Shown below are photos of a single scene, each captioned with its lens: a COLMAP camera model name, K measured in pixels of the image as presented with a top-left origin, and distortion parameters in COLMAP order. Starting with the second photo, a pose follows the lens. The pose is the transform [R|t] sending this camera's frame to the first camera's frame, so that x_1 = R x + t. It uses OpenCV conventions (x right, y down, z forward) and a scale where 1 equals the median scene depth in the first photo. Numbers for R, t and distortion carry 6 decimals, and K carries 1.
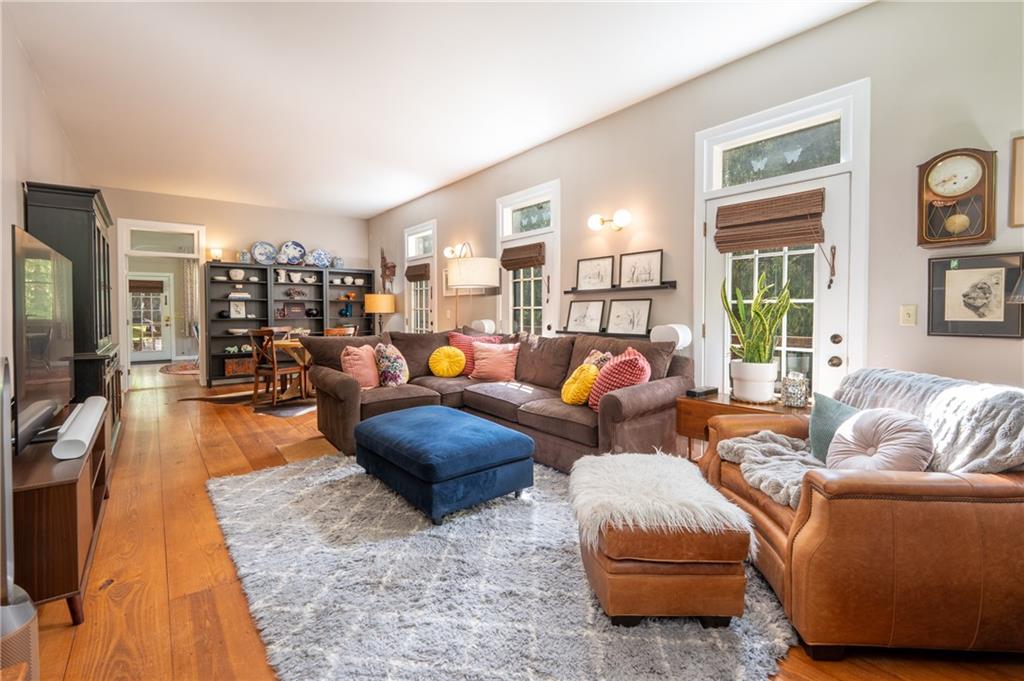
lens RADIAL K [[410.8, 0, 512.7], [0, 410.8, 325.7], [0, 0, 1]] dist [-0.066506, 0.000306]
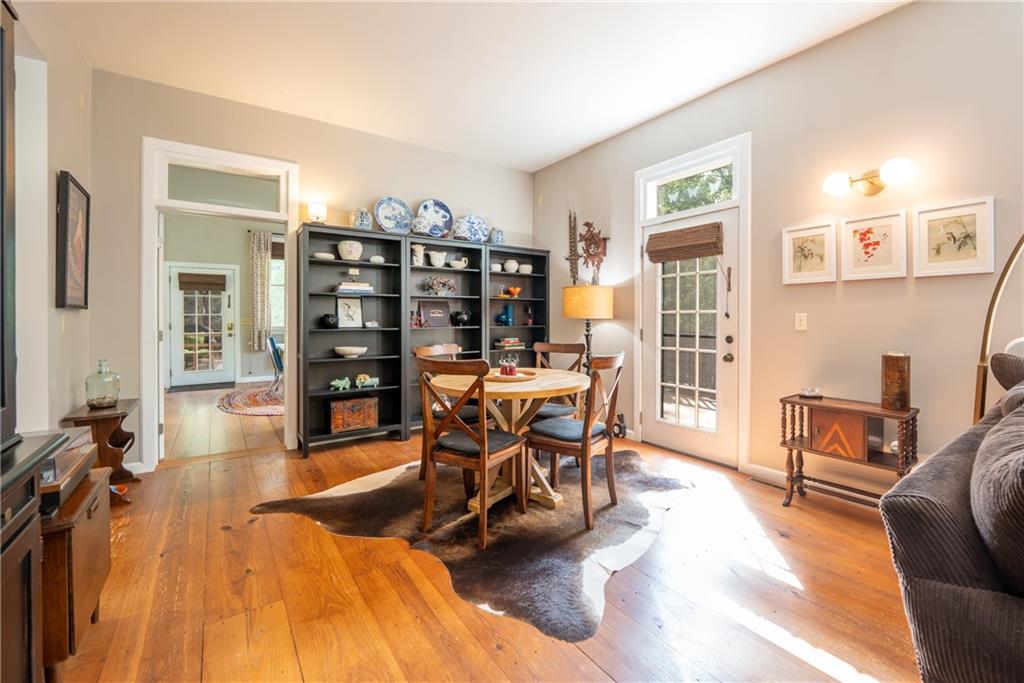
lens RADIAL K [[423.3, 0, 512.1], [0, 423.3, 320.4], [0, 0, 1]] dist [-0.058482, -0.000178]
pose [[0.992296, -0.001018, -0.123889, -0.349988], [-0.002434, 0.999613, -0.027713, -0.012234], [0.123869, 0.027801, 0.991909, 0.392047]]
